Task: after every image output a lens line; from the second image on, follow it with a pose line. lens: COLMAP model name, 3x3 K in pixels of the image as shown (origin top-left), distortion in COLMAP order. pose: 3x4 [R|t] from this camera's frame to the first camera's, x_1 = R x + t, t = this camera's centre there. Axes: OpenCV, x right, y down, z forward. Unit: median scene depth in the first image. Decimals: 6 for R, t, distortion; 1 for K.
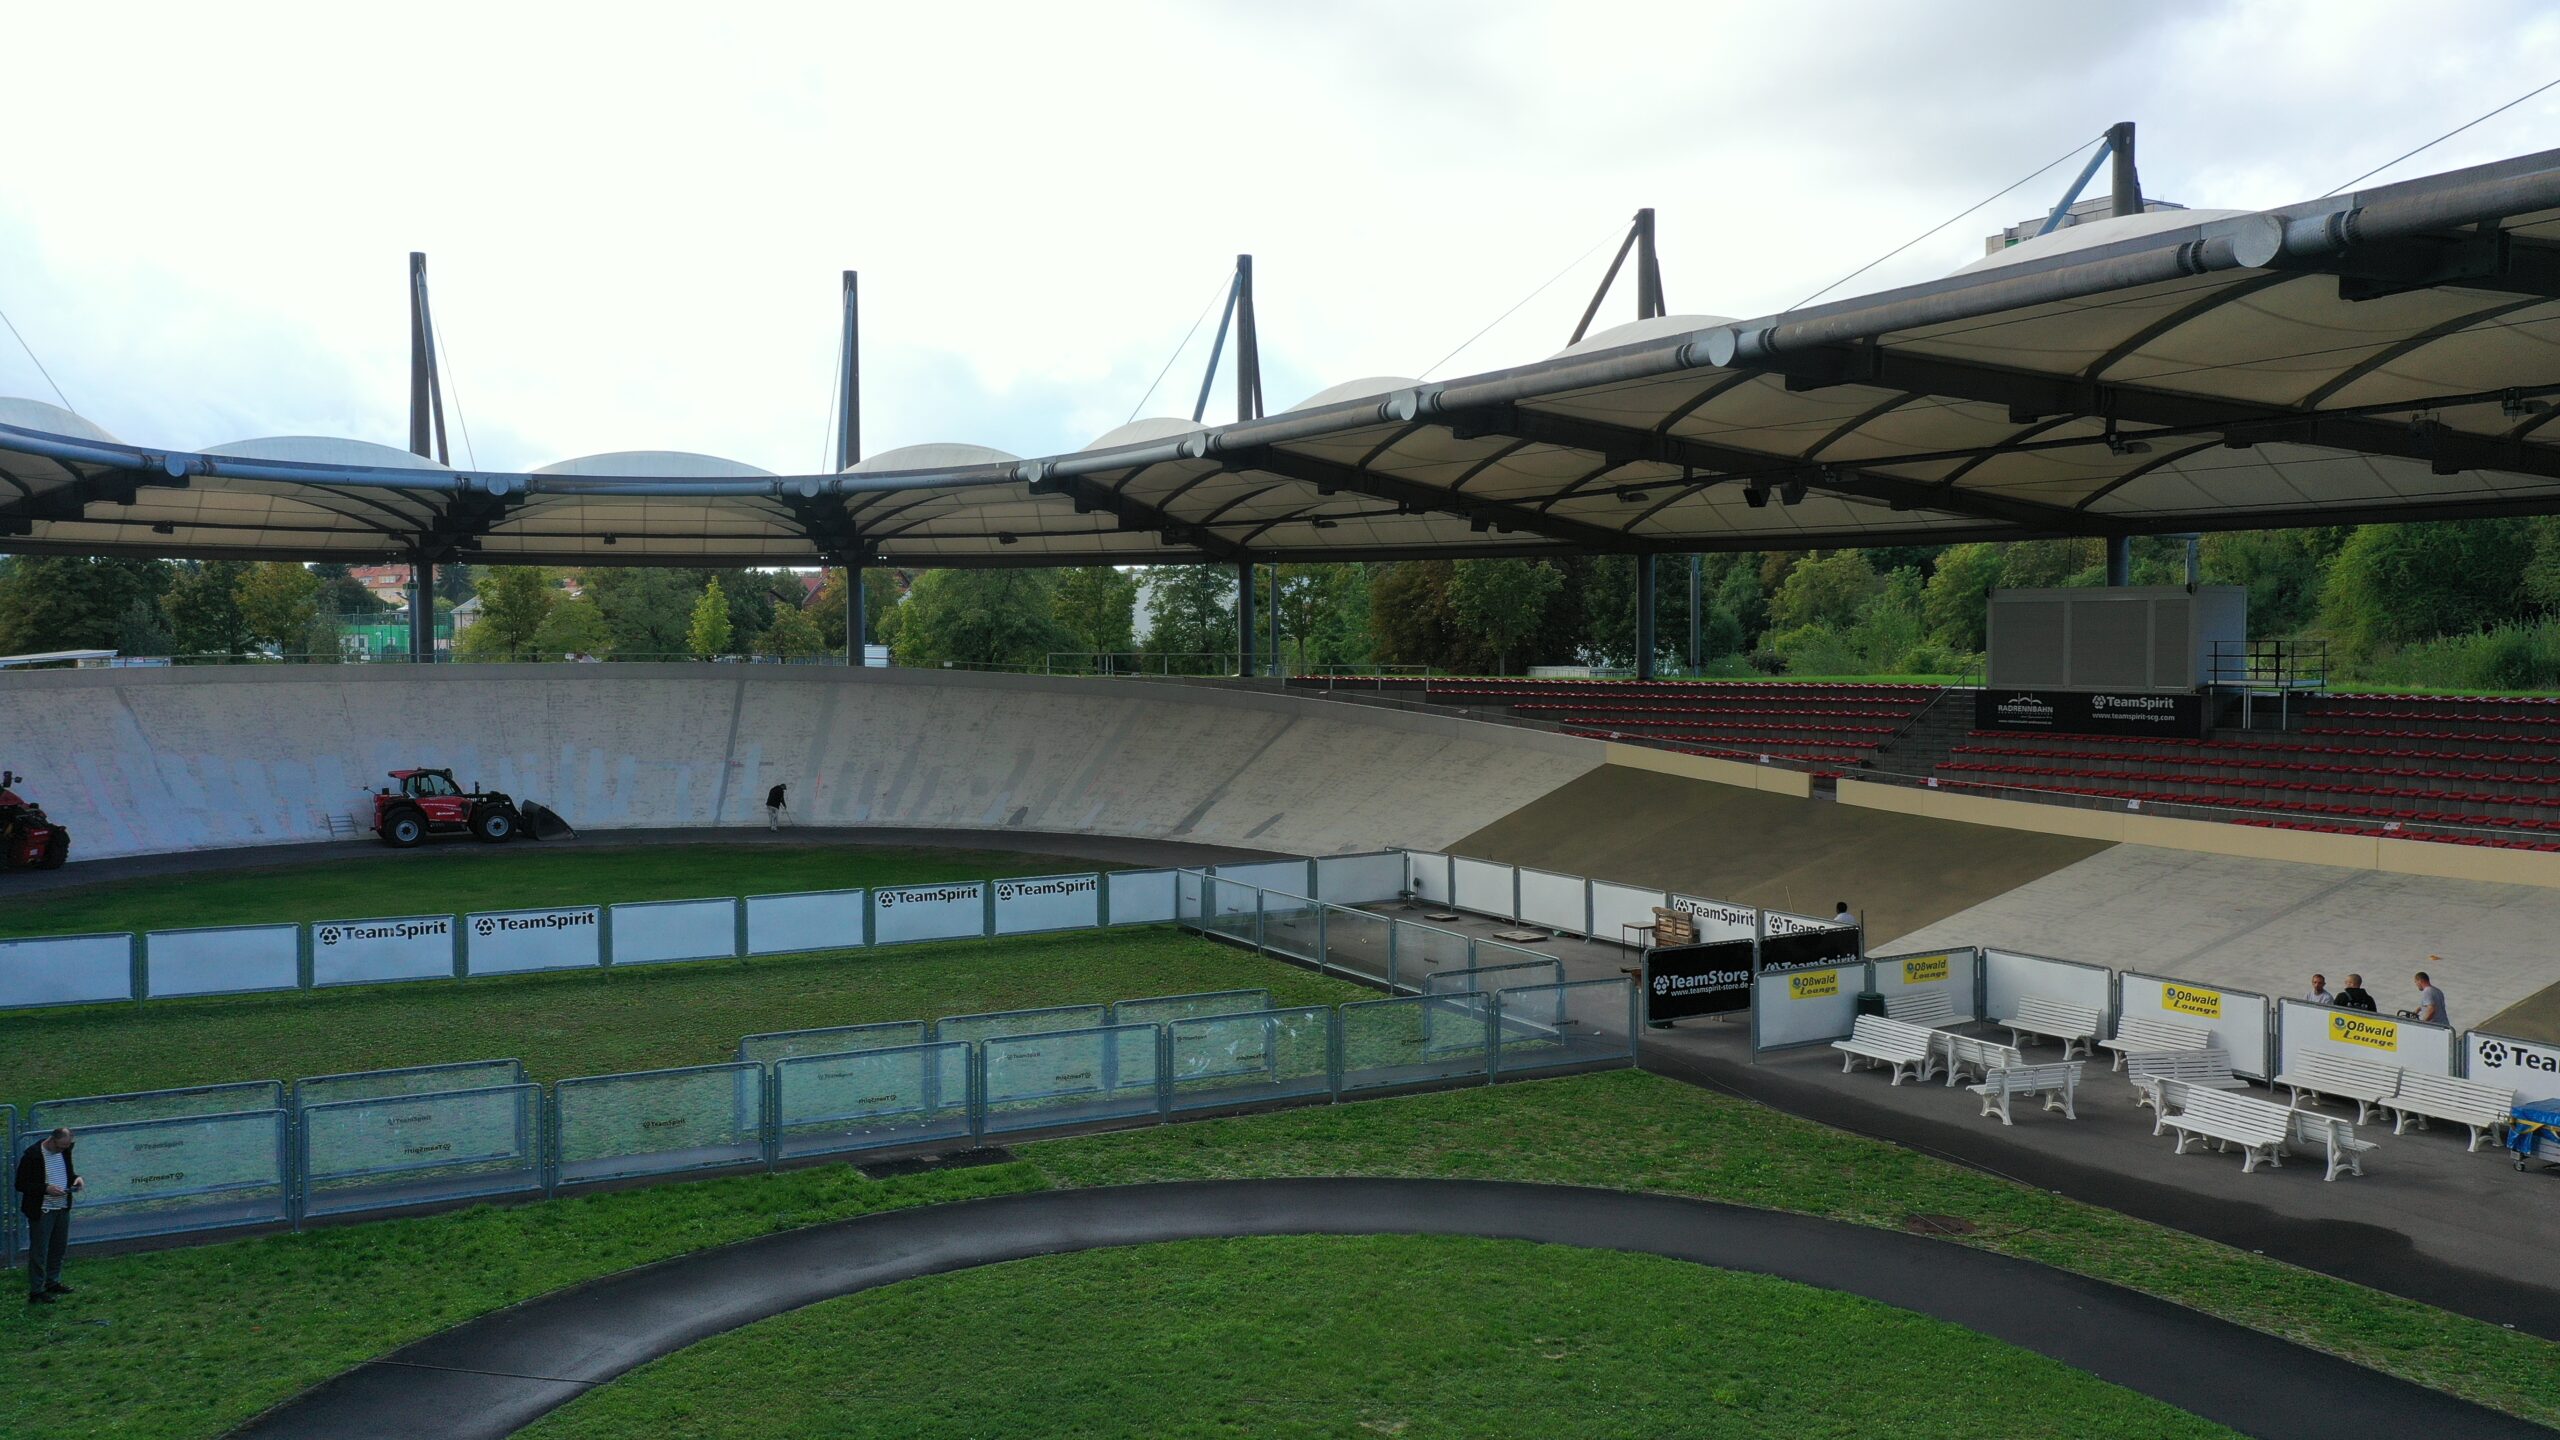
lens RADIAL K [[2030.8, 0, 1280.0], [0, 2030.8, 720.0], [0, 0, 1]] dist [0.013841, 0.004605]
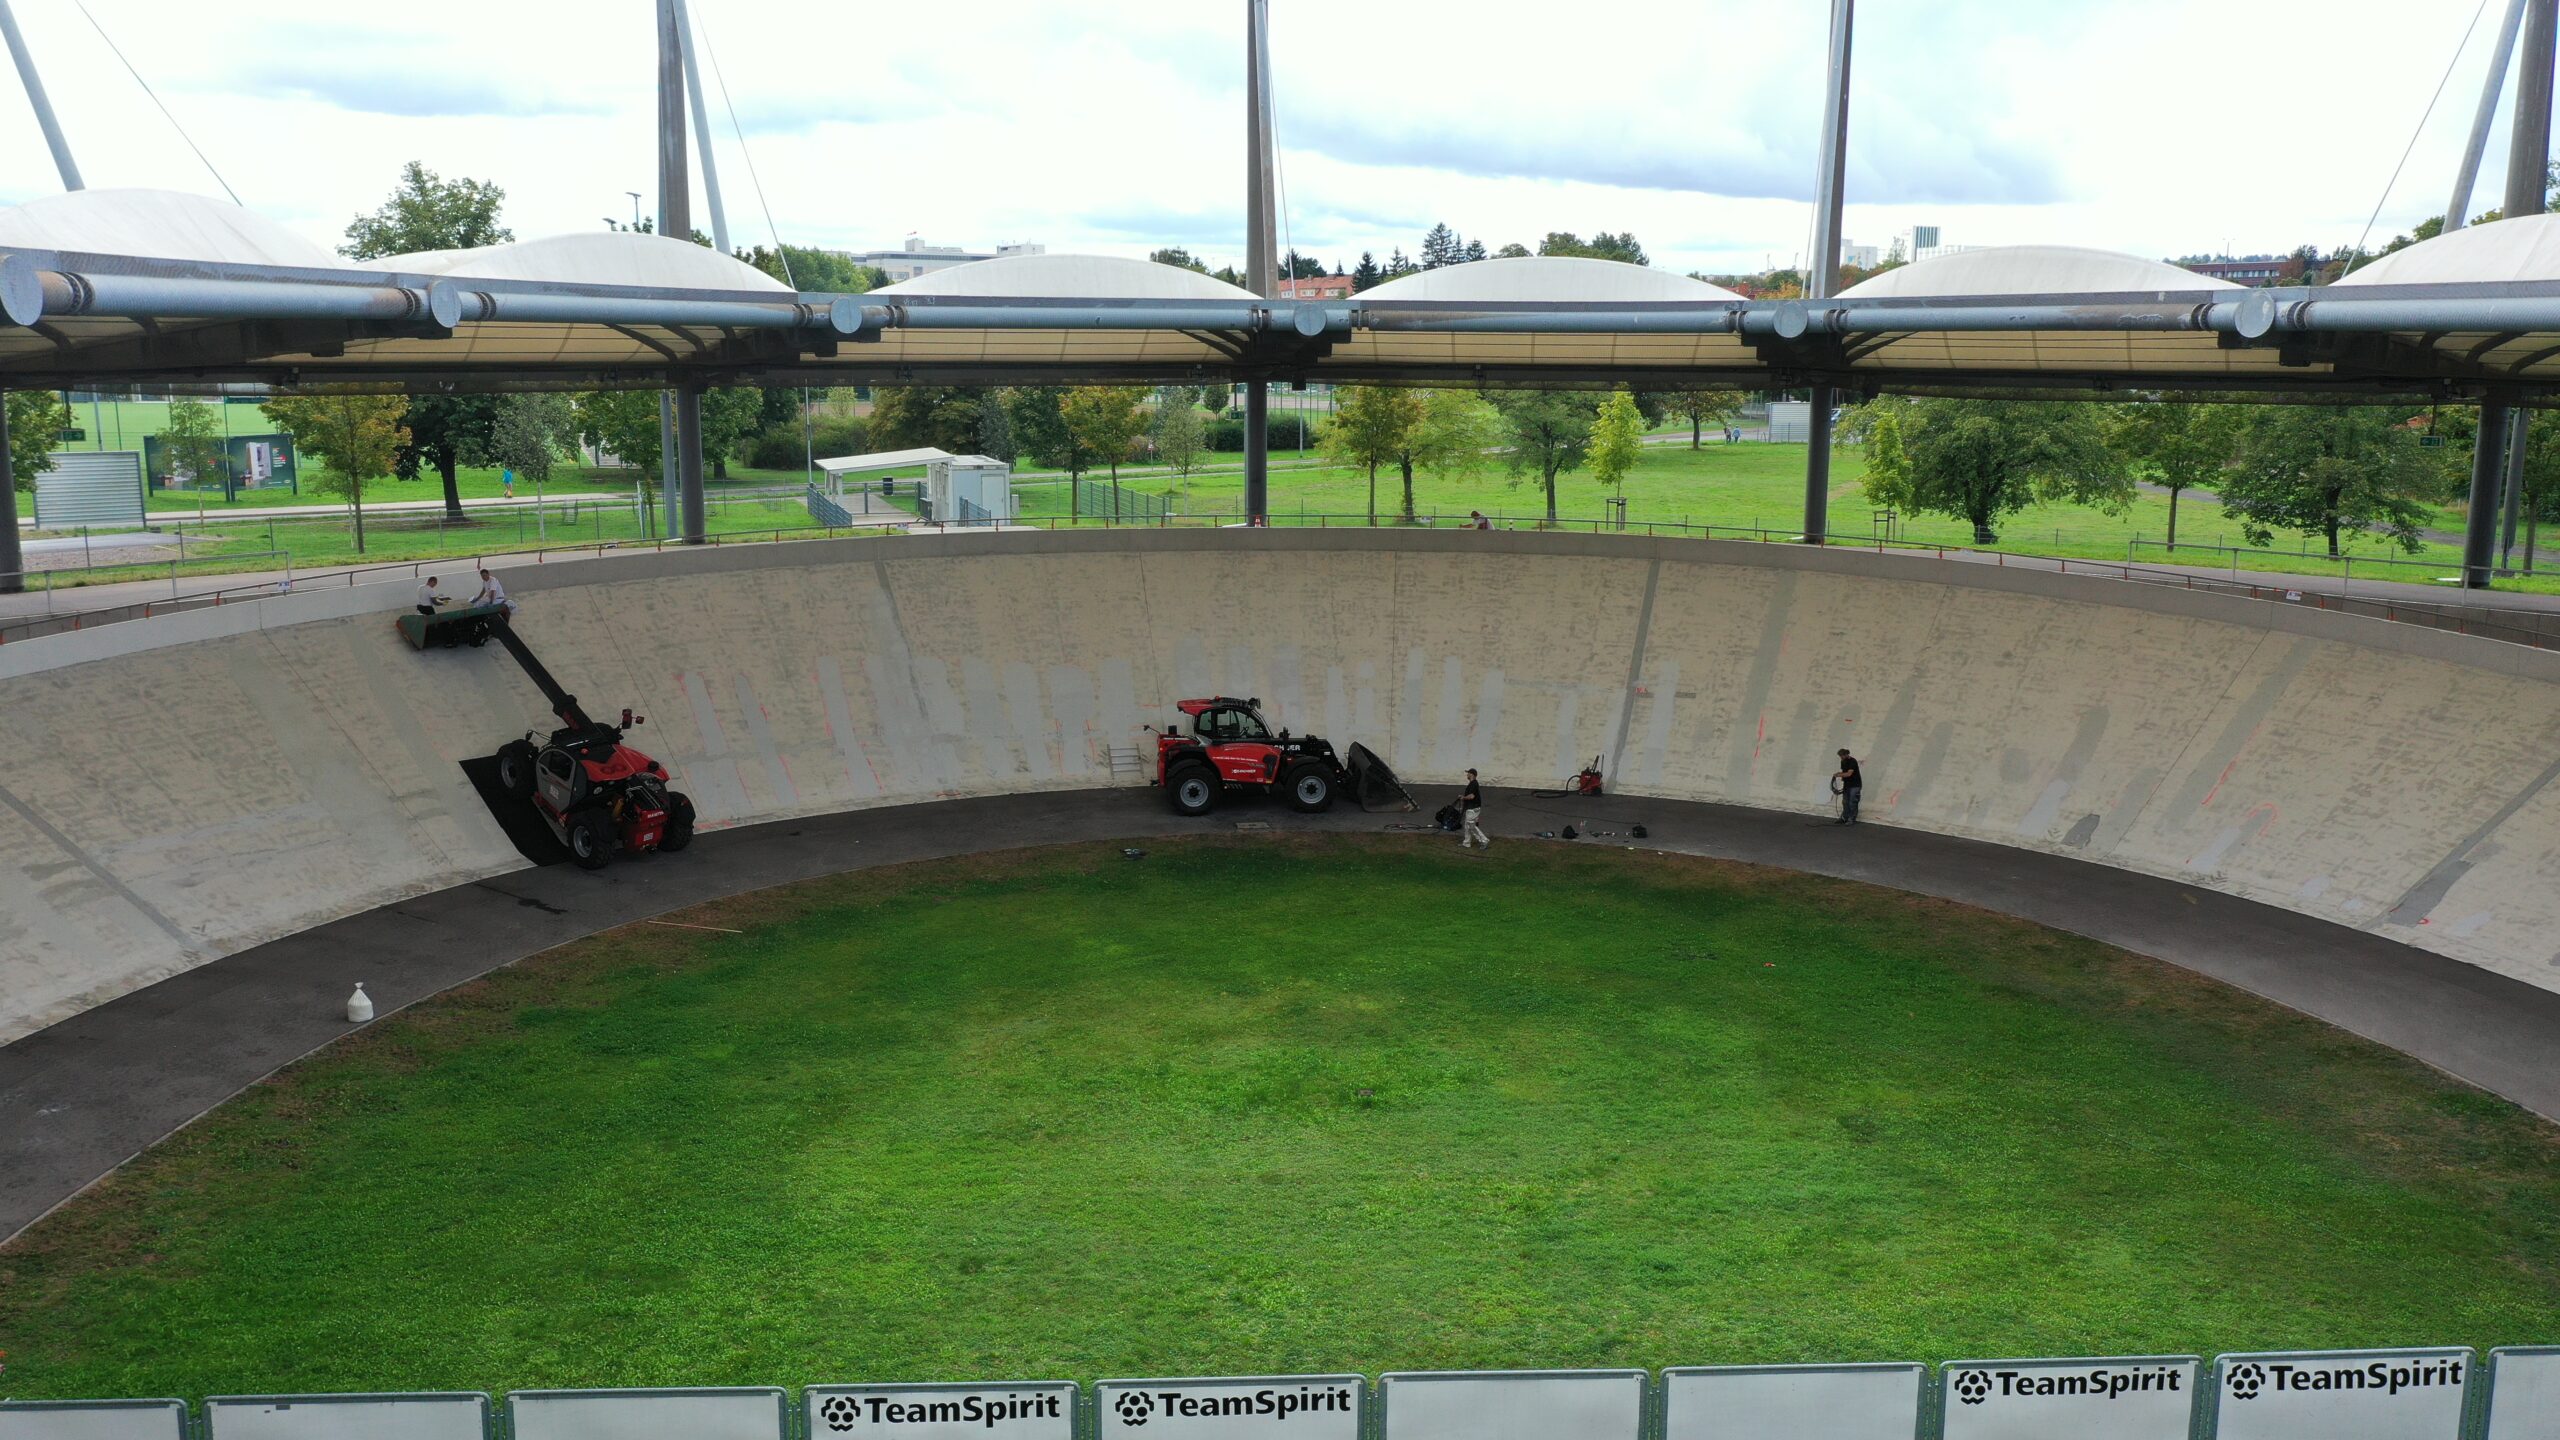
lens RADIAL K [[2030.8, 0, 1280.0], [0, 2030.8, 720.0], [0, 0, 1]] dist [0.013841, 0.004605]
pose [[0.907708, 0.084974, -0.410908, -0.097094], [-0.023720, 0.988105, 0.151938, -0.073966], [0.418931, -0.128168, 0.898927, 0.333887]]
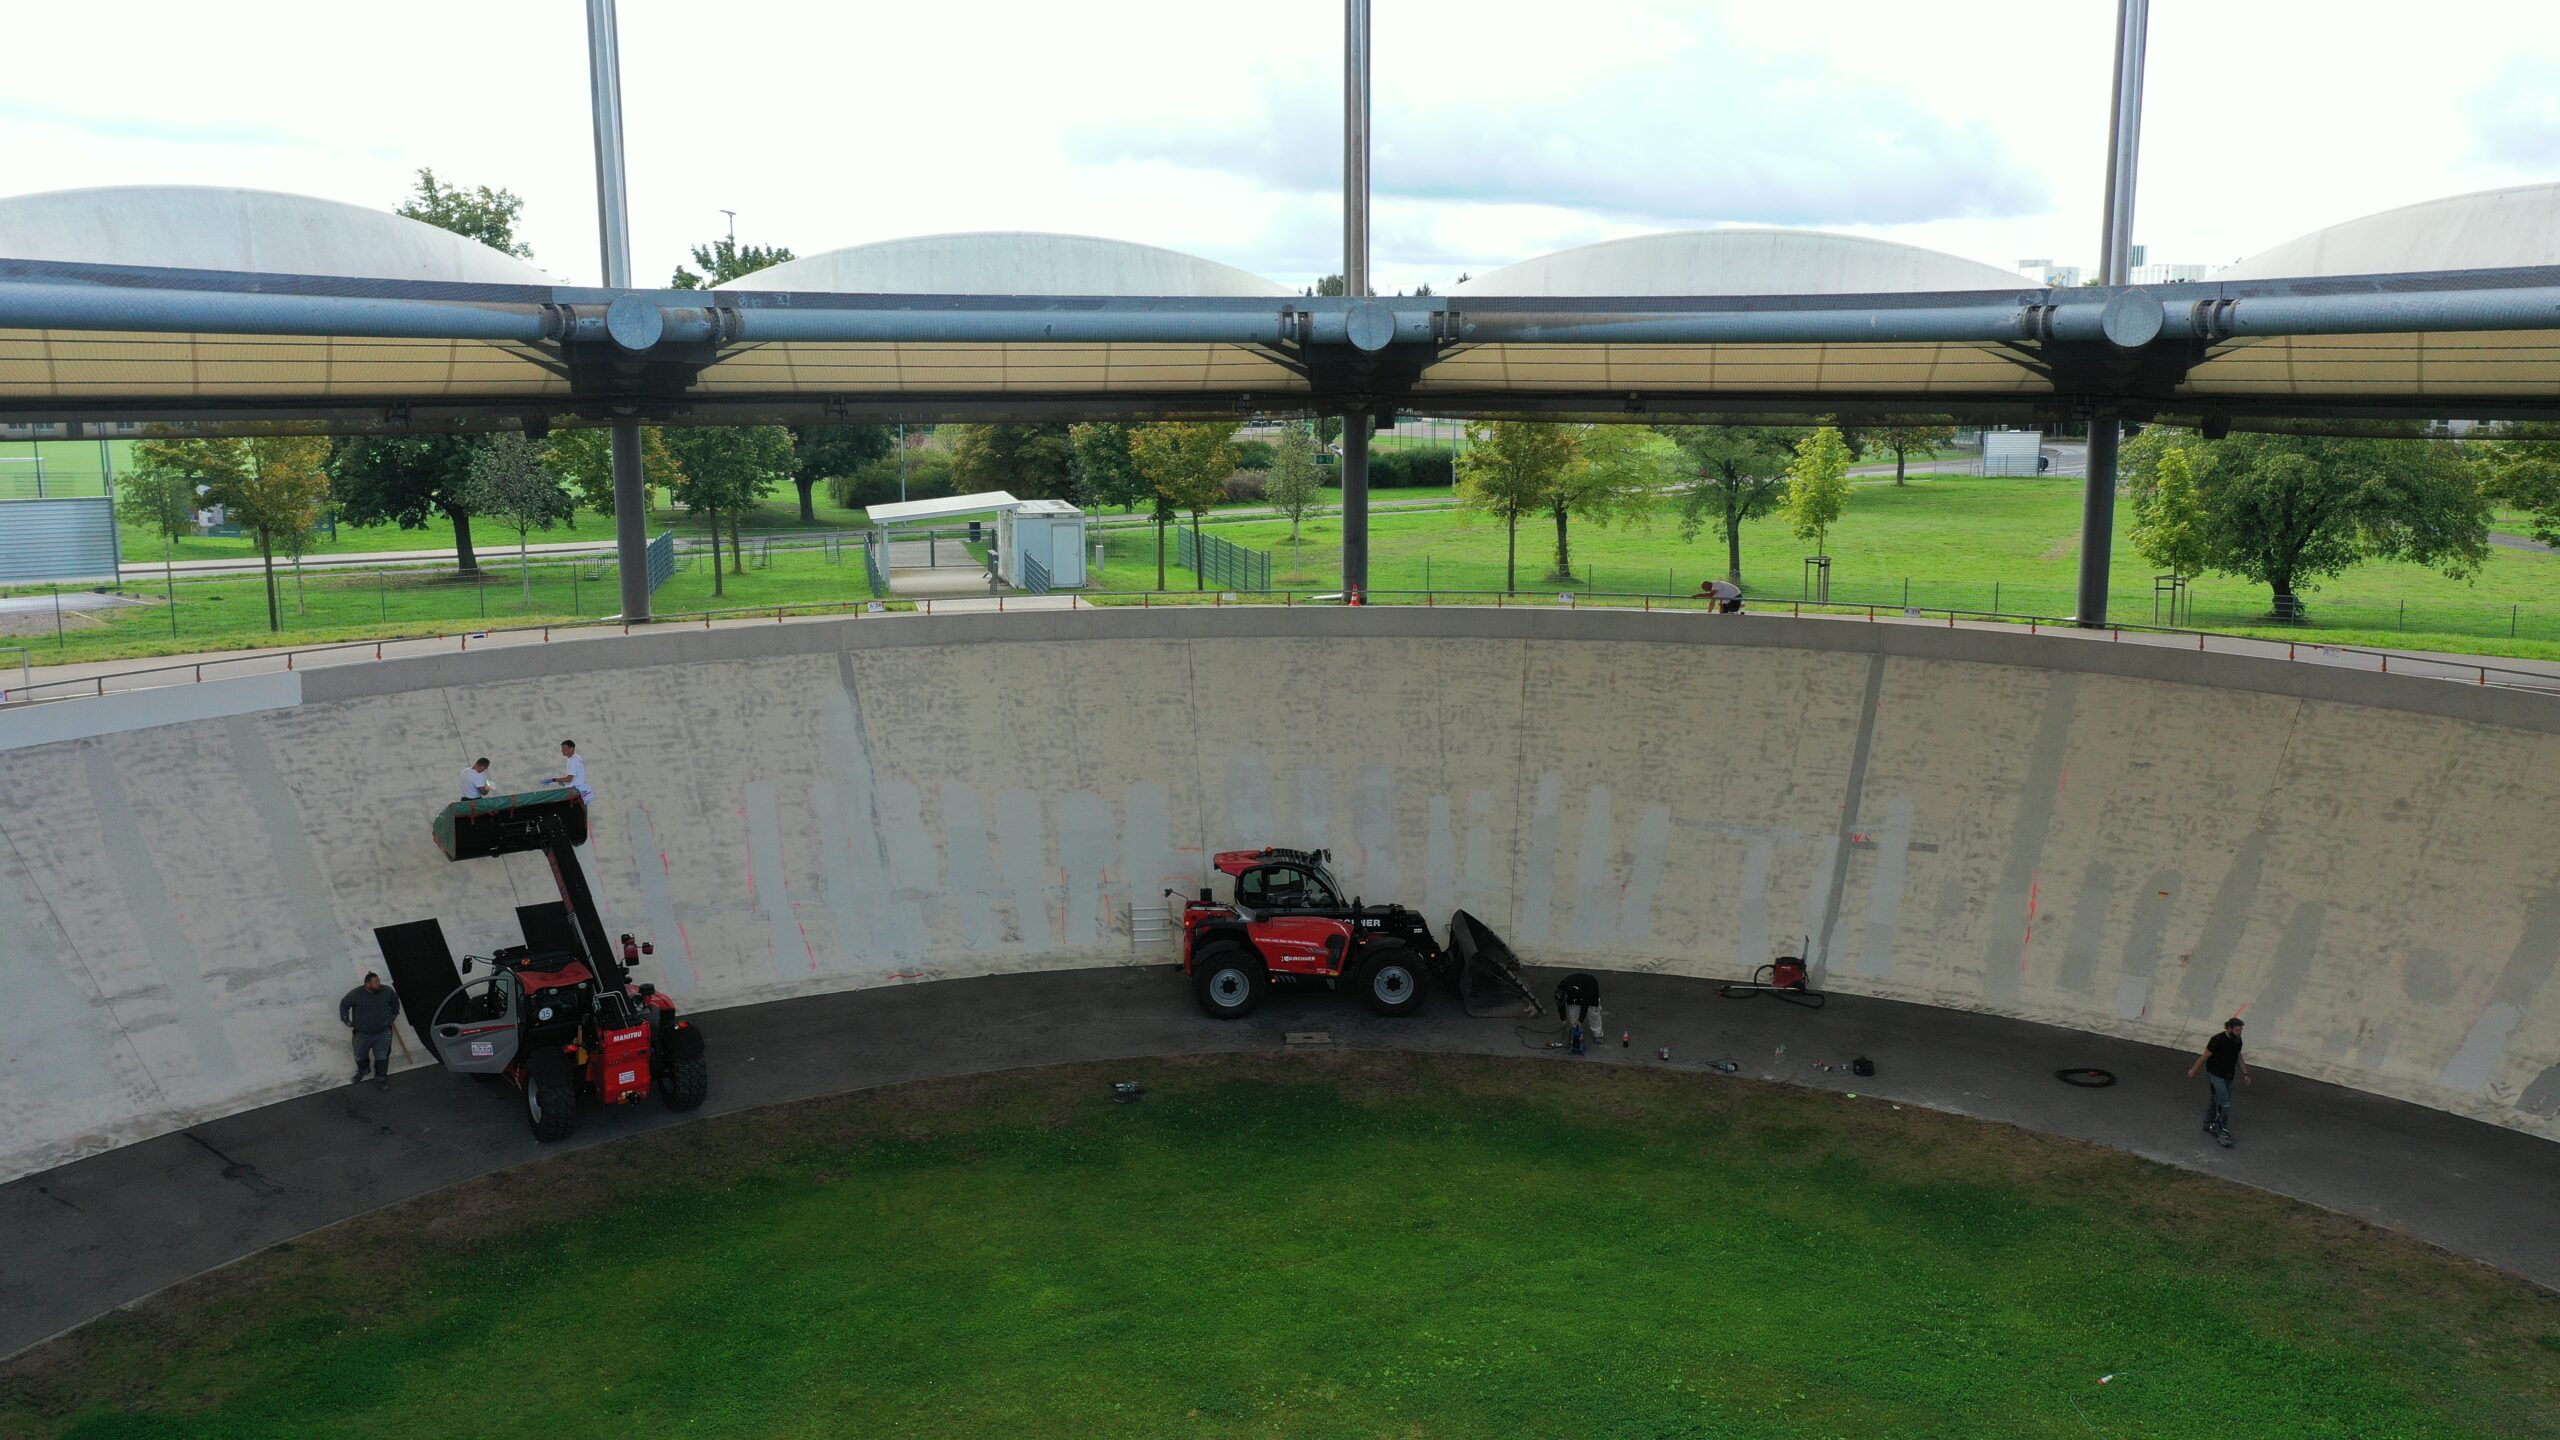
lens RADIAL K [[2030.8, 0, 1280.0], [0, 2030.8, 720.0], [0, 0, 1]] dist [0.013841, 0.004605]
pose [[0.868125, 0.087626, -0.488550, -0.154121], [-0.020752, 0.989840, 0.140662, -0.078639], [0.495912, -0.111974, 0.861123, 0.514453]]
